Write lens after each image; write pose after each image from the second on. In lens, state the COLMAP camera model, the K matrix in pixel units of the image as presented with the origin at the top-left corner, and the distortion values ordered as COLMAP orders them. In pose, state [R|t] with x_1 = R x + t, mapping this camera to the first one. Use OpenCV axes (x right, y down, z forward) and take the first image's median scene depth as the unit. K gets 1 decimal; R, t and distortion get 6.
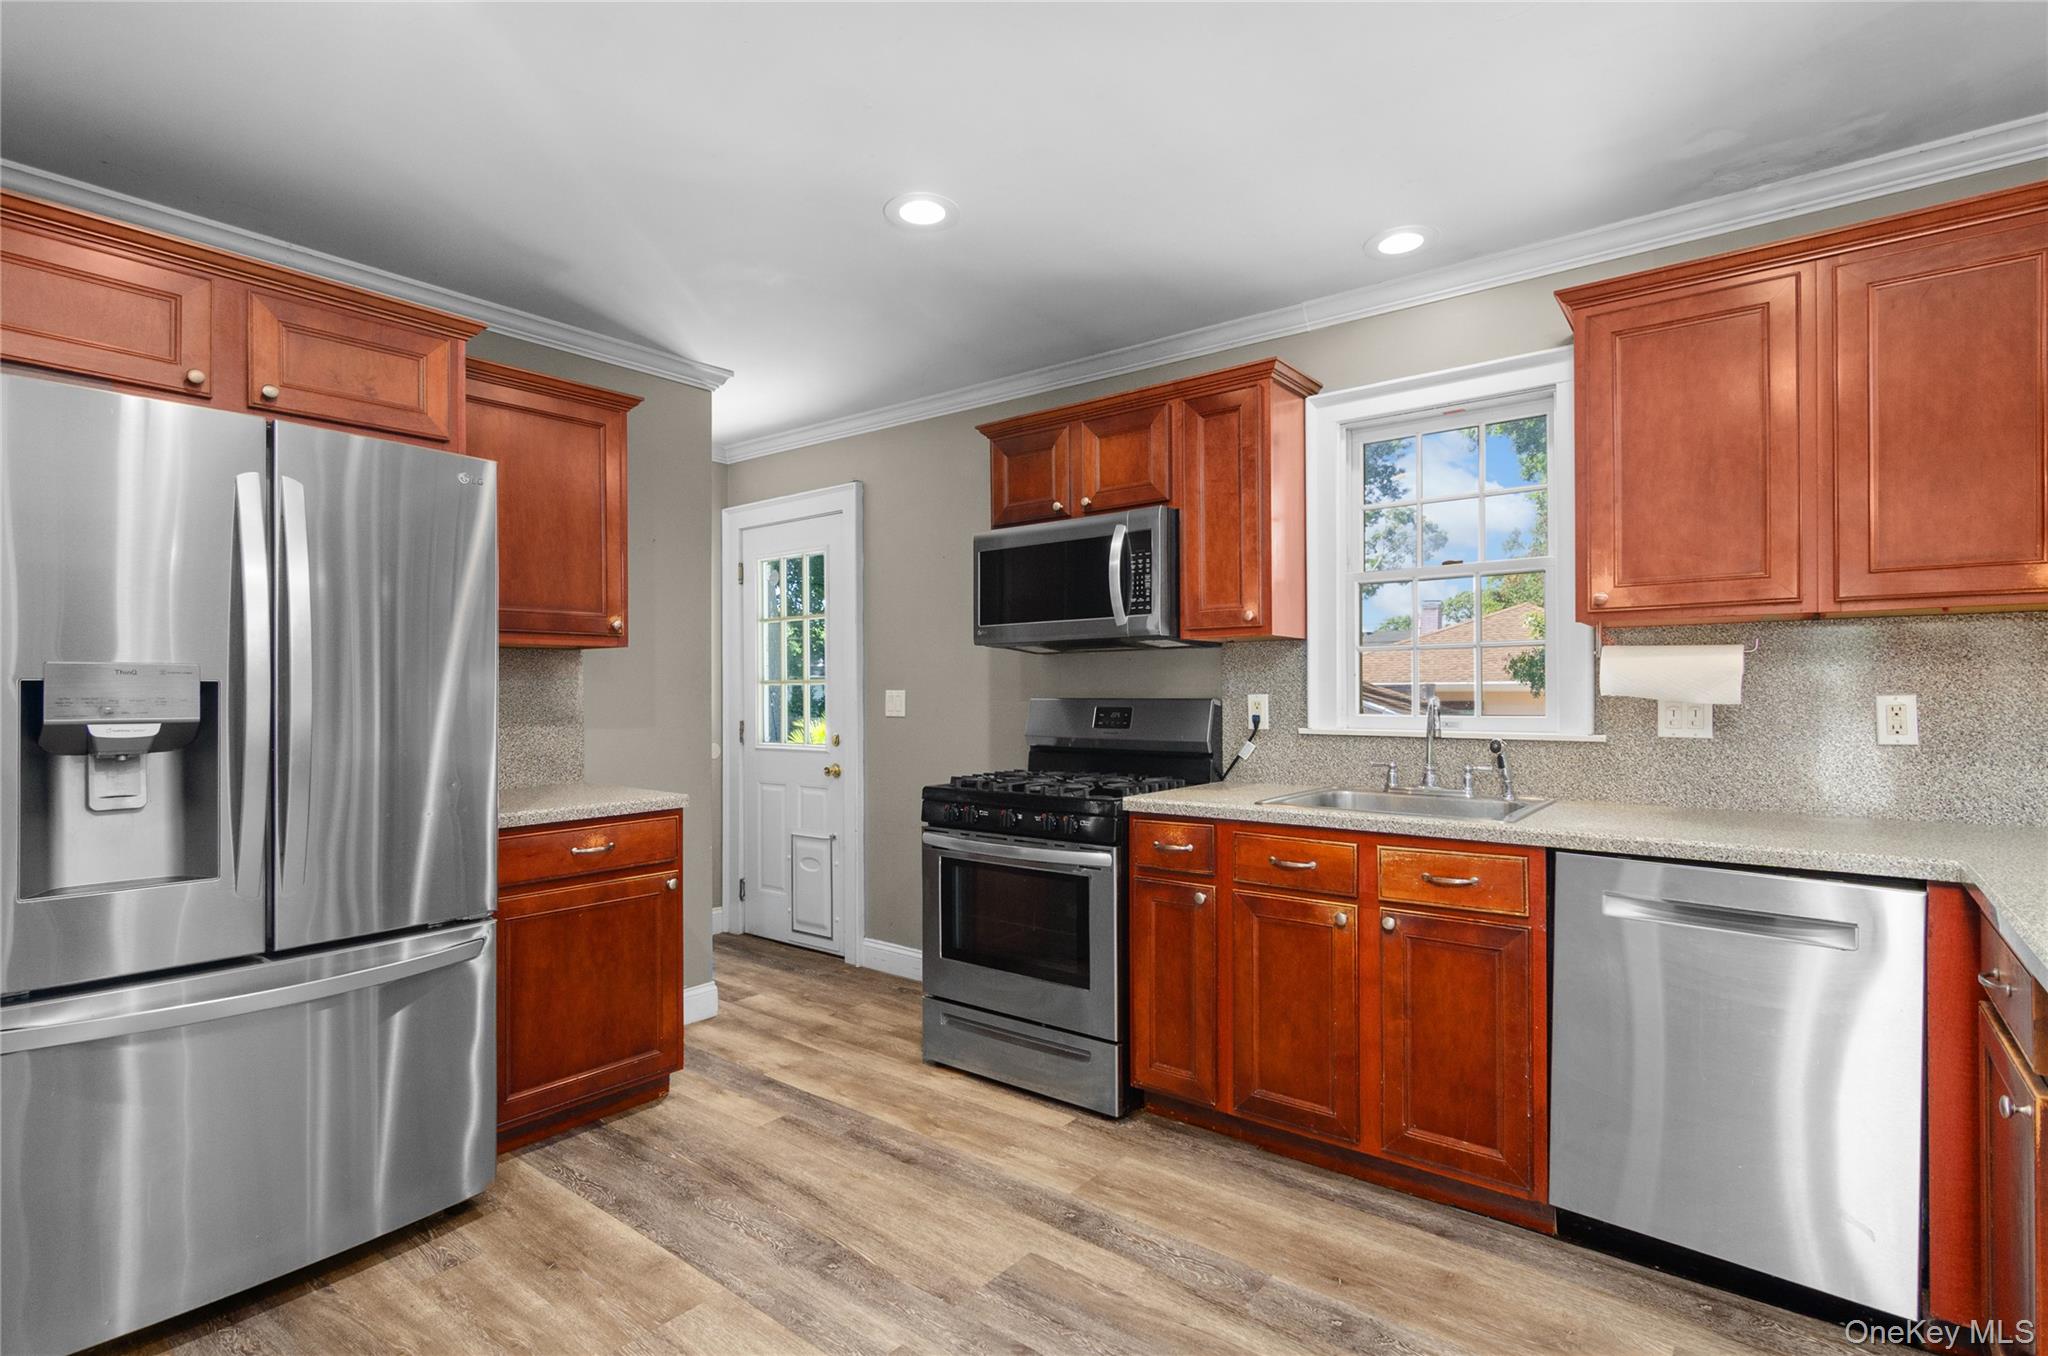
lens RADIAL K [[992.0, 0, 1025.1], [0, 992.0, 686.8], [0, 0, 1]] dist [0.001247, 0.001154]
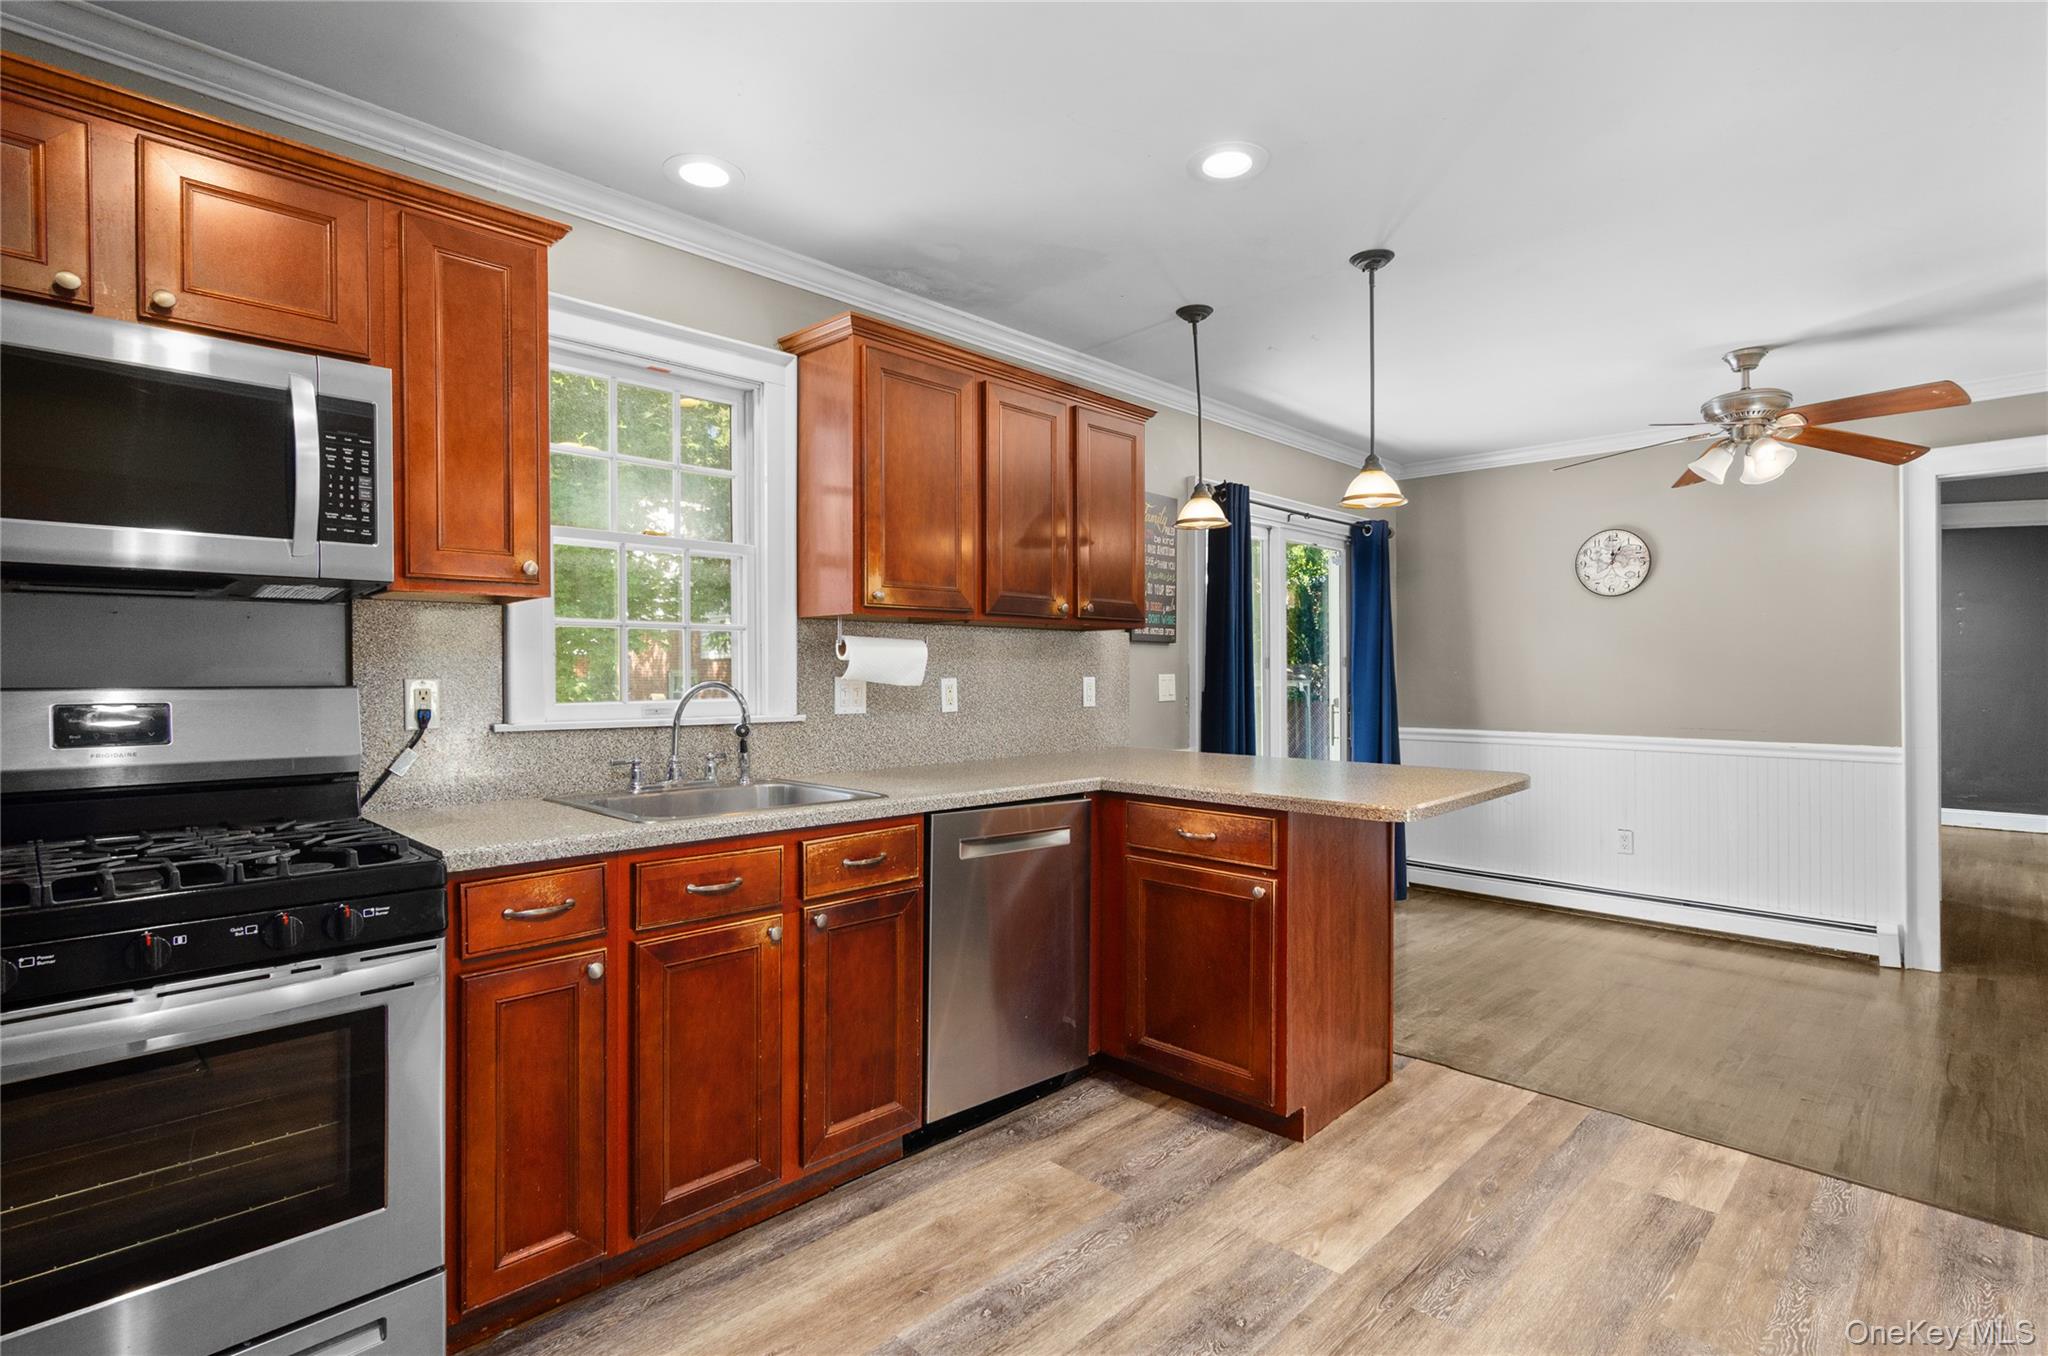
lens RADIAL K [[992.0, 0, 1020.3], [0, 992.0, 674.0], [0, 0, 1]] dist [0.001247, 0.001154]
pose [[0.111659, 0.003528, 0.993740, -0.517278], [-0.005828, 0.999979, -0.002895, 0.004820], [-0.993729, -0.005468, 0.111677, 0.665327]]
